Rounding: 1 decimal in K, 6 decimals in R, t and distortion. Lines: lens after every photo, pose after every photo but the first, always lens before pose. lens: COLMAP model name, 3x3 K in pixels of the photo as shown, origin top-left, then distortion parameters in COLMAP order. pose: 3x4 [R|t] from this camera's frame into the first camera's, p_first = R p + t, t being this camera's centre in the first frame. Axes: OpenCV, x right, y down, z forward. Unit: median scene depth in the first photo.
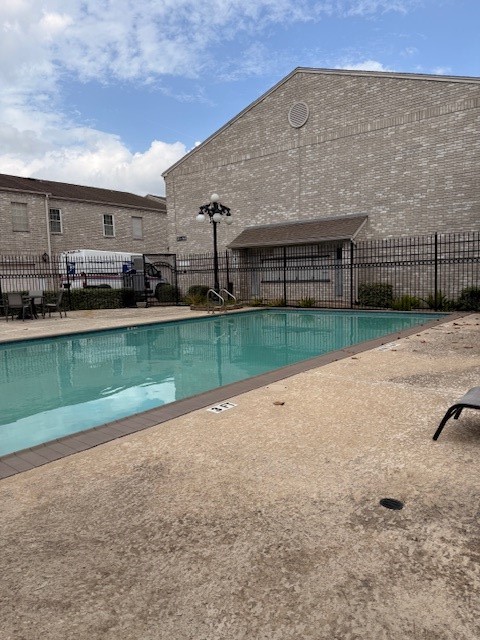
lens RADIAL K [[452.1, 0, 240.0], [0, 452.1, 320.0], [0, 0, 1]] dist [0.073975, -0.086243]
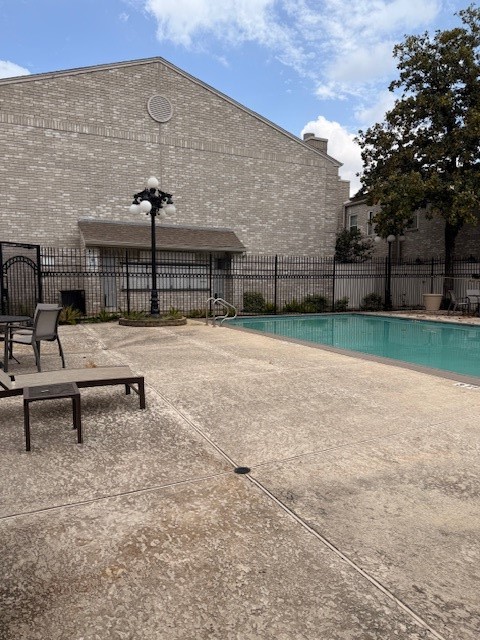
lens RADIAL K [[452.1, 0, 240.0], [0, 452.1, 320.0], [0, 0, 1]] dist [0.073975, -0.086243]
pose [[0.444847, -0.040624, 0.894685, -0.641755], [0.068166, 0.997609, 0.011404, -0.026183], [-0.893009, 0.055914, 0.446552, 0.474865]]
